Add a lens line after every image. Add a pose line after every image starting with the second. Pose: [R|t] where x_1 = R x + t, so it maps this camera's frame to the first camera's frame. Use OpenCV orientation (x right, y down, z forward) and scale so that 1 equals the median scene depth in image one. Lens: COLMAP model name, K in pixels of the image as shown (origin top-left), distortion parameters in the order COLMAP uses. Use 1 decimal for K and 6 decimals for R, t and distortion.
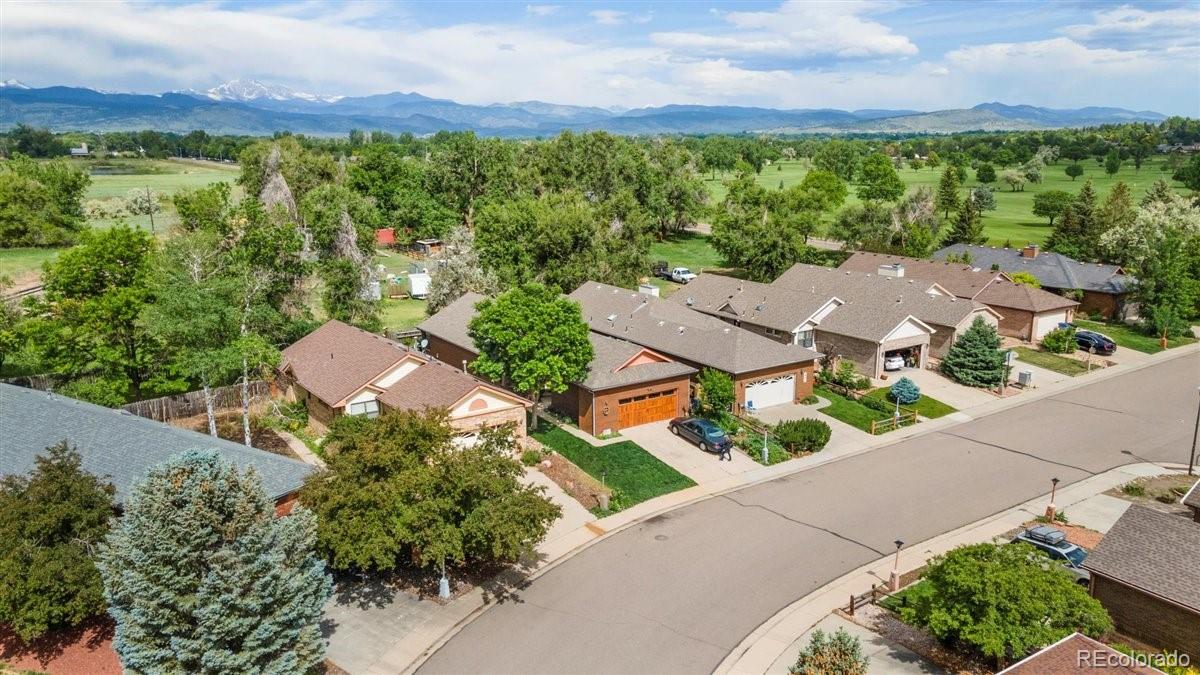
lens RADIAL K [[901.5, 0, 600.5], [0, 901.5, 338.3], [0, 0, 1]] dist [0.016595, 0.004018]
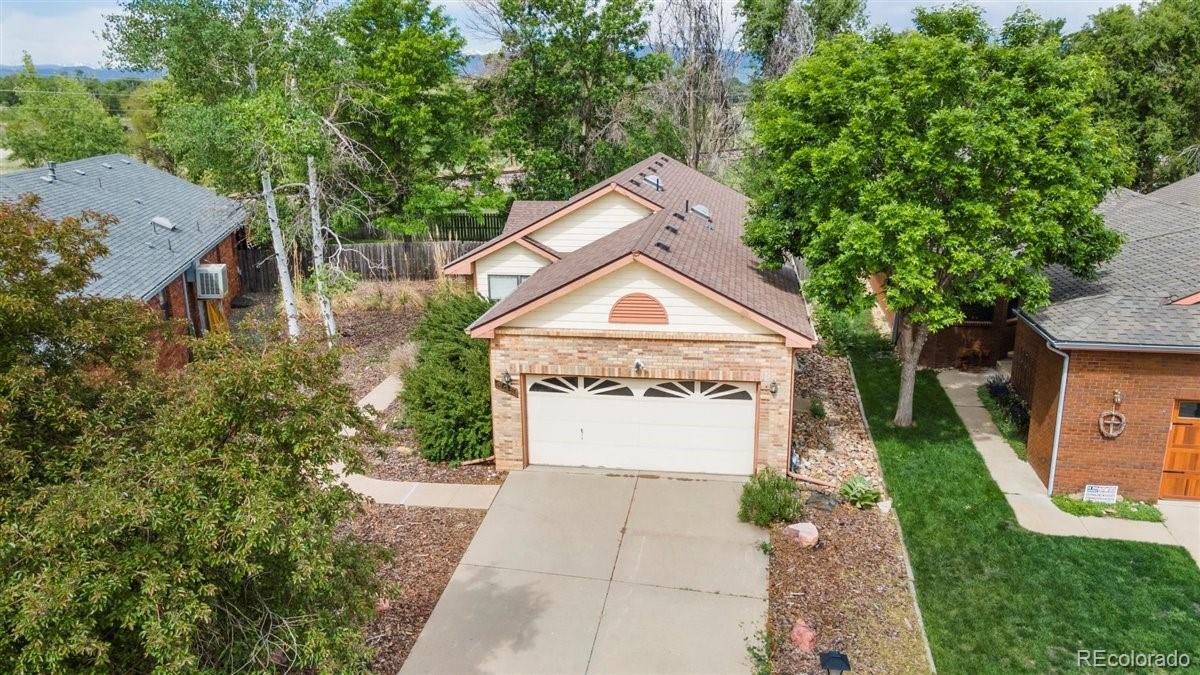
lens RADIAL K [[901.5, 0, 596.1], [0, 901.5, 336.3], [0, 0, 1]] dist [0.016595, 0.004018]
pose [[0.710827, 0.171407, -0.682162, 0.086822], [-0.144161, 0.984767, 0.097223, 0.047933], [0.688435, 0.029233, 0.724709, 0.674324]]
